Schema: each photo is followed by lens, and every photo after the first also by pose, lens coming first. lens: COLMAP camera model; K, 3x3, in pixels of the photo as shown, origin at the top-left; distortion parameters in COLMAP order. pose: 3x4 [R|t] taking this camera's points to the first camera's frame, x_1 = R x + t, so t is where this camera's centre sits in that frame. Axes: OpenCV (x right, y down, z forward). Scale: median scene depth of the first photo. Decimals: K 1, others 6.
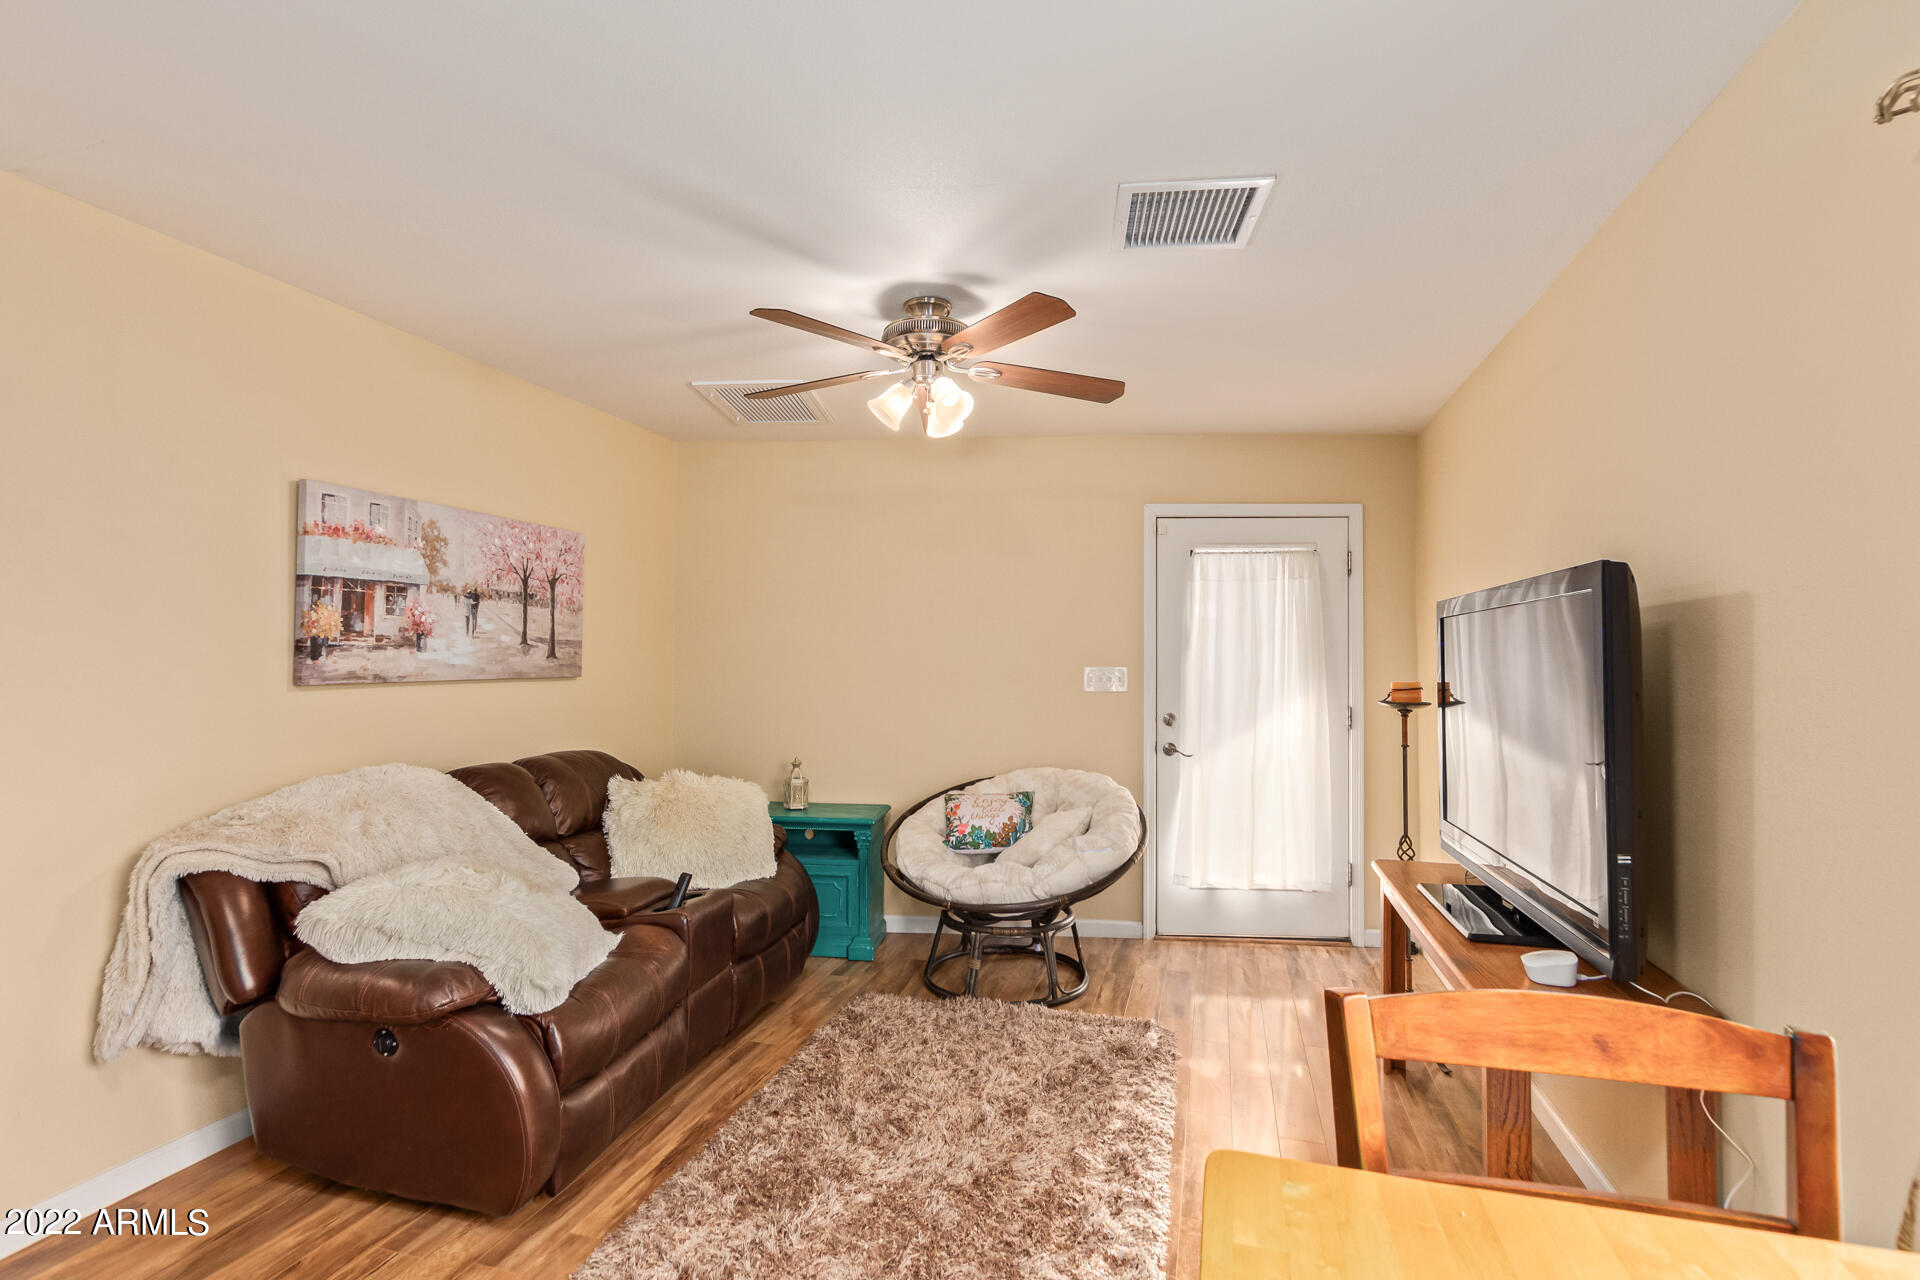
lens RADIAL K [[885.9, 0, 961.0], [0, 885.9, 648.0], [0, 0, 1]] dist [0.002631, 0.000014]
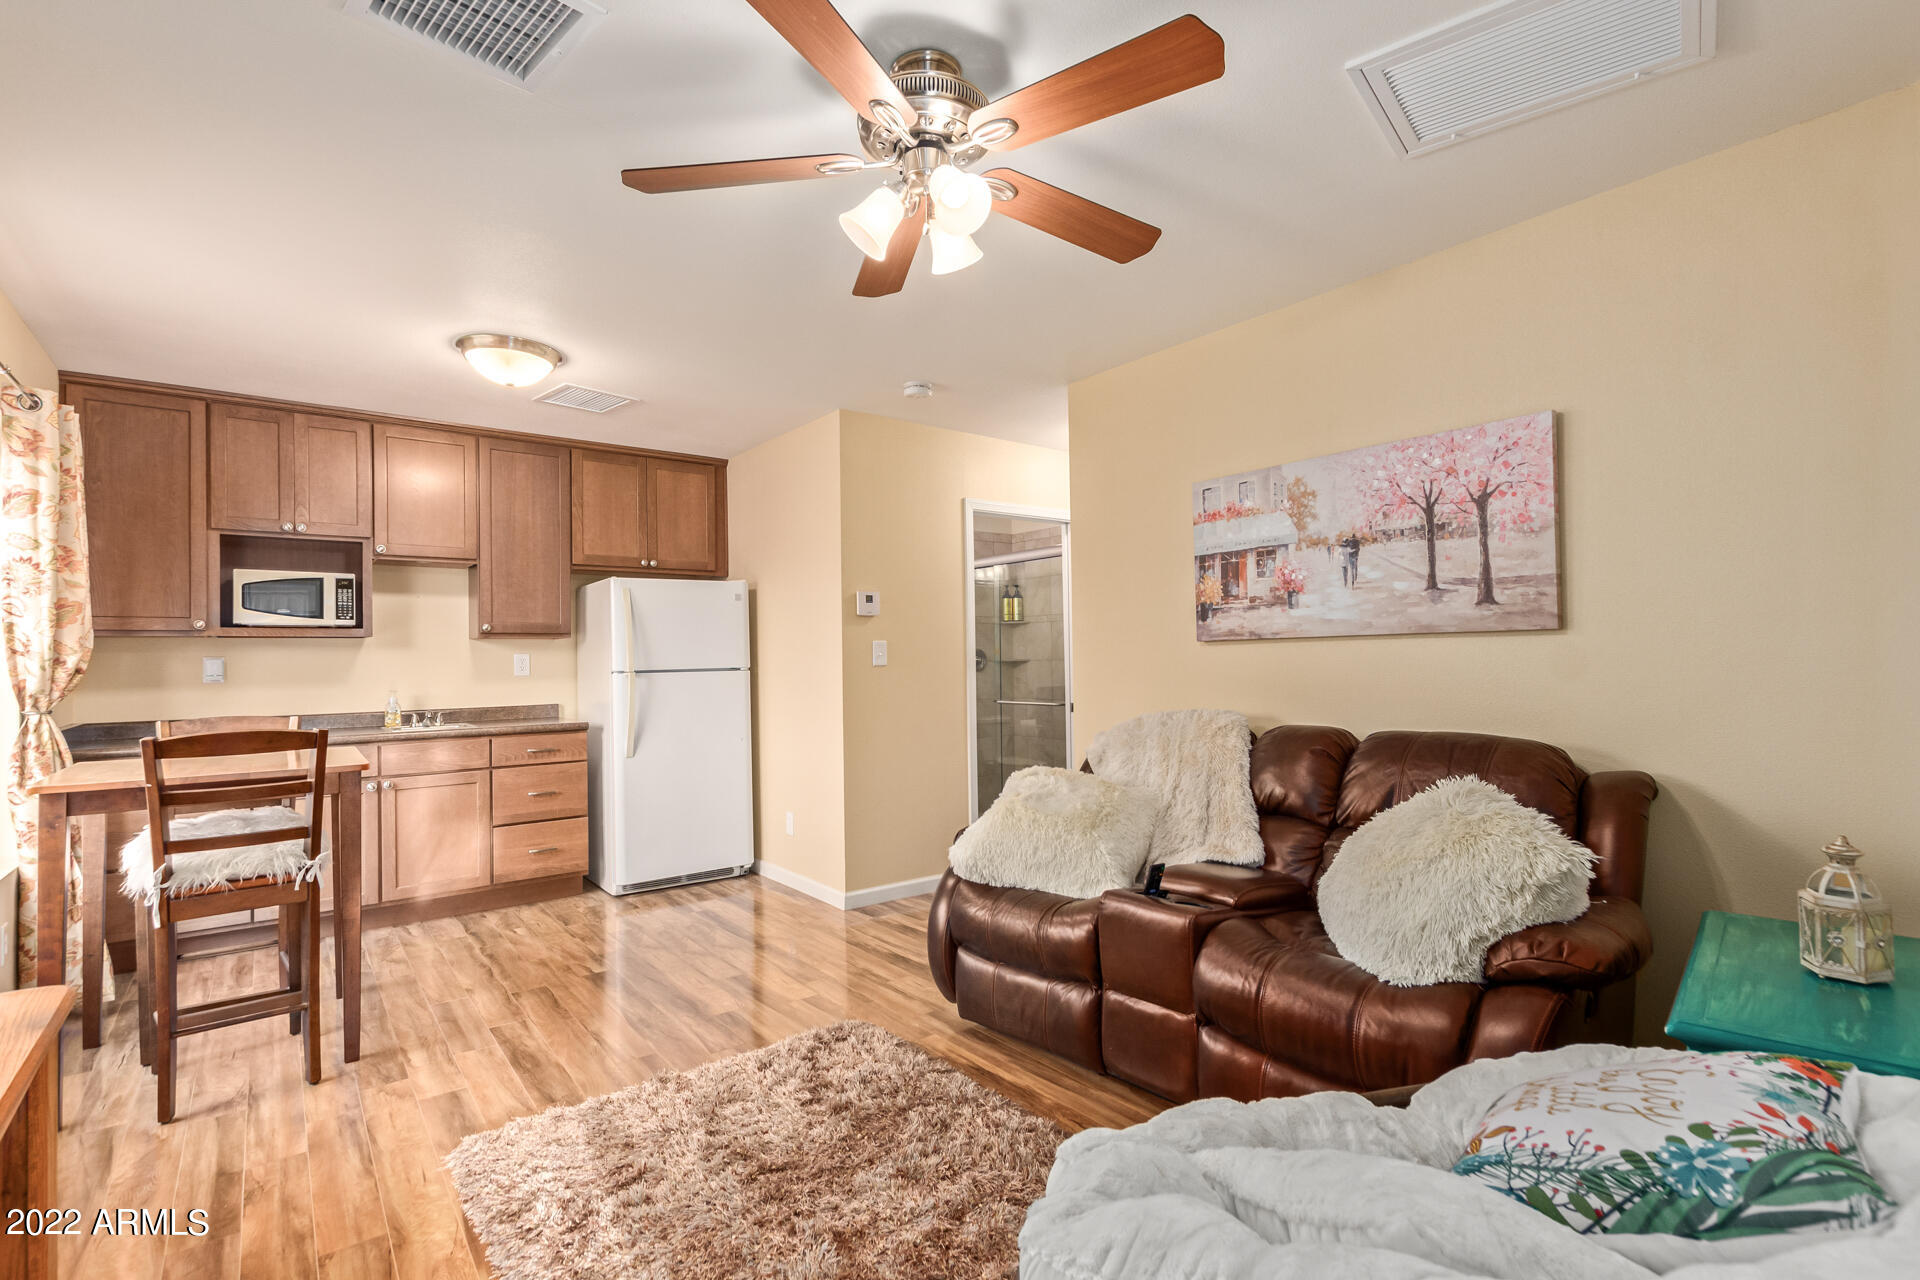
lens RADIAL K [[885.9, 0, 960.8], [0, 885.9, 650.4], [0, 0, 1]] dist [0.002631, 0.000014]
pose [[-0.586240, 0.001219, -0.810137, 0.438973], [0.026256, 0.999502, -0.017496, 0.058902], [0.809712, -0.031528, -0.585980, 1.254511]]
